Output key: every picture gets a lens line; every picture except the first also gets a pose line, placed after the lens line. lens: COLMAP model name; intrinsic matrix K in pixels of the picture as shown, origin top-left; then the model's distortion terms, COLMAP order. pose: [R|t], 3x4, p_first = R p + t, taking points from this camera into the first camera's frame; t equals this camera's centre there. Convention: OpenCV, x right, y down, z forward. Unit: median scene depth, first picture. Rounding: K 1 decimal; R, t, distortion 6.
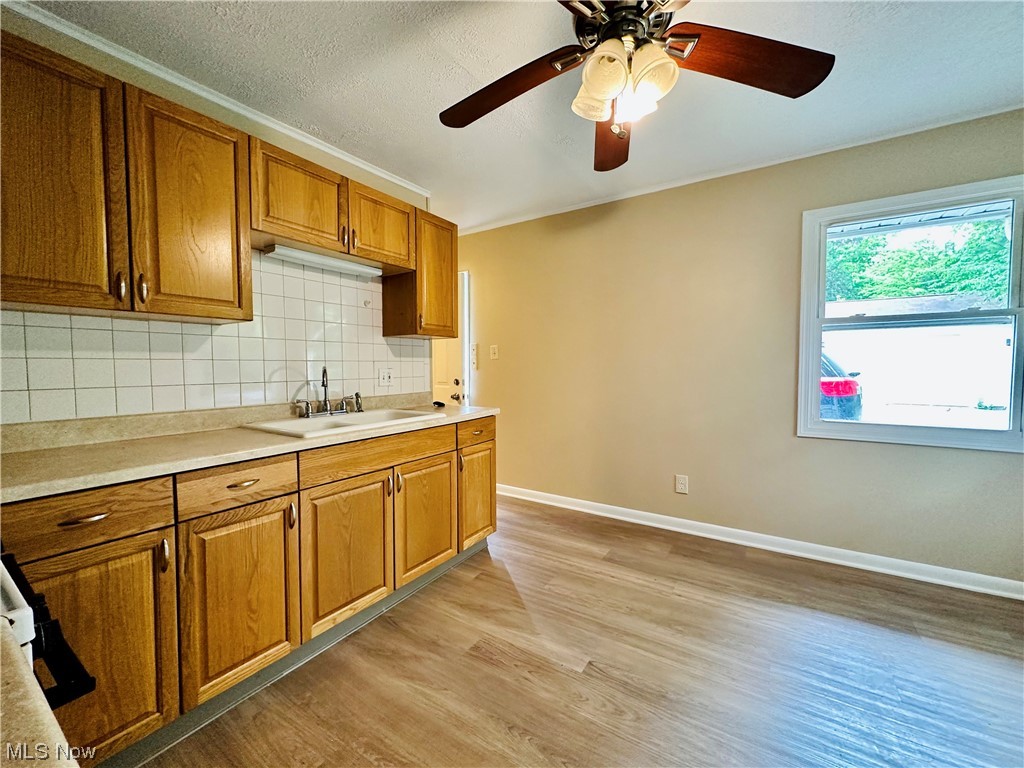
lens RADIAL K [[411.5, 0, 511.1], [0, 411.5, 384.1], [0, 0, 1]] dist [-0.004728, 0.001414]
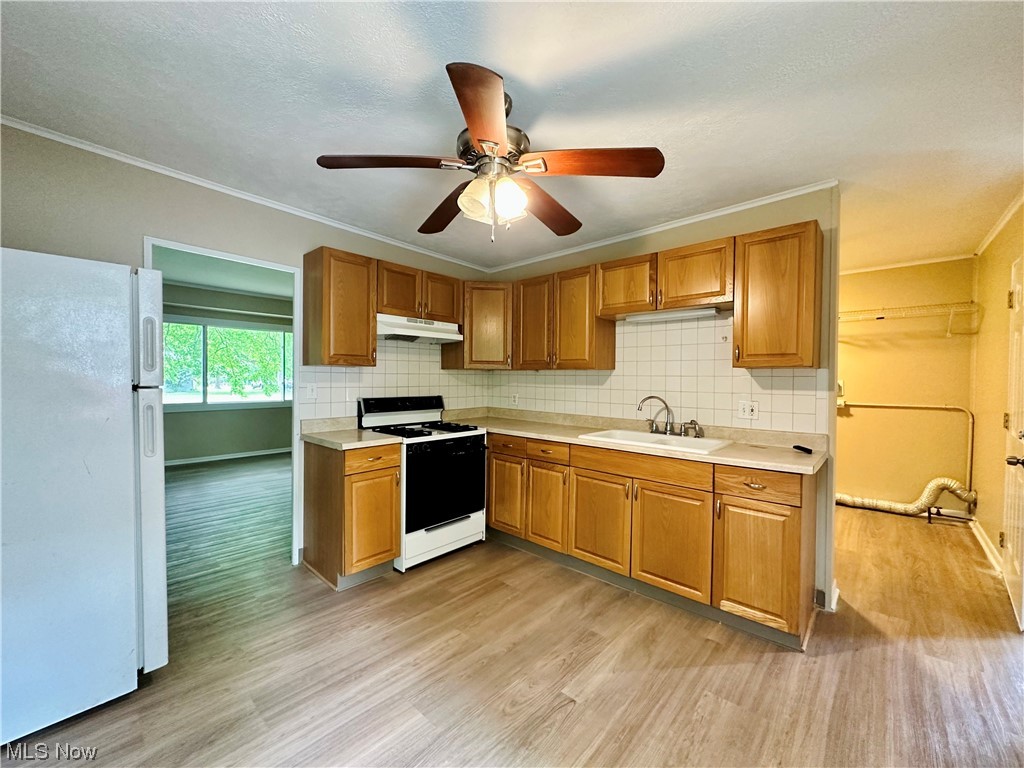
lens RADIAL K [[411.5, 0, 509.3], [0, 411.5, 385.5], [0, 0, 1]] dist [-0.004728, 0.001414]
pose [[-0.165963, 0.023622, -0.985849, 0.987513], [-0.052282, 0.998096, 0.032717, -0.101917], [0.984745, 0.056972, -0.164412, 0.796047]]
